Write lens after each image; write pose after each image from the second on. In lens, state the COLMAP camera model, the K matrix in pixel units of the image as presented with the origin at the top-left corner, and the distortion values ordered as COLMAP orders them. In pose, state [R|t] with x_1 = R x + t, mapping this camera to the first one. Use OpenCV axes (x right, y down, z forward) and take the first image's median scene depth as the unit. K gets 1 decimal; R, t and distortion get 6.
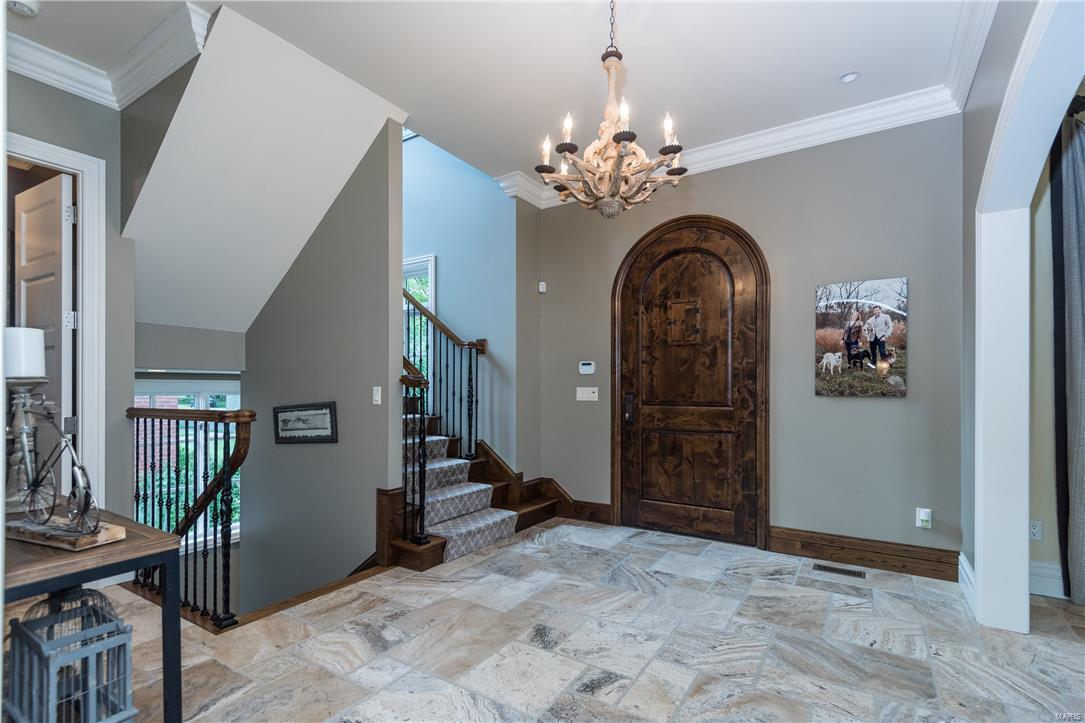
lens RADIAL K [[496.0, 0, 552.6], [0, 496.0, 388.4], [0, 0, 1]] dist [0.037783, -0.019814]
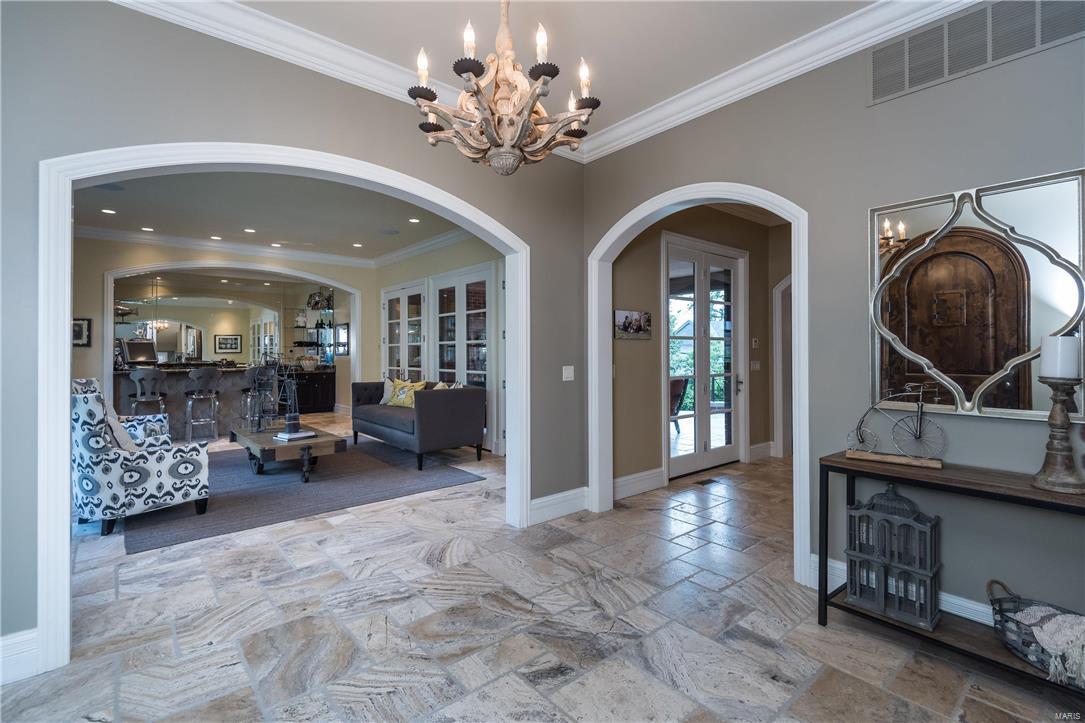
lens RADIAL K [[495.9, 0, 541.2], [0, 495.9, 344.7], [0, 0, 1]] dist [0.041163, -0.028341]
pose [[-0.948524, 0.008158, 0.316600, -0.116016], [0.004336, 0.999909, -0.012776, -0.035083], [-0.316675, -0.010745, -0.948473, 1.040659]]
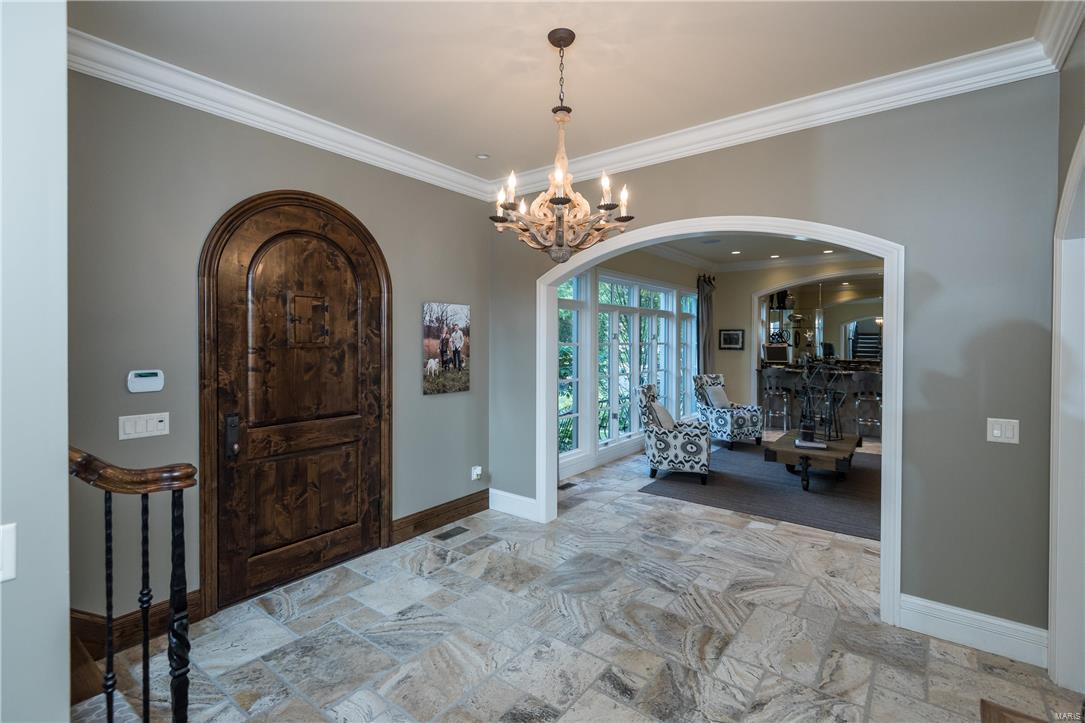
lens RADIAL K [[495.5, 0, 542.9], [0, 495.5, 351.5], [0, 0, 1]] dist [0.037970, -0.019414]
pose [[0.106640, -0.023227, 0.994026, -0.554040], [-0.001187, 0.999723, 0.023488, -0.107085], [-0.994297, -0.003685, 0.106583, 0.553456]]
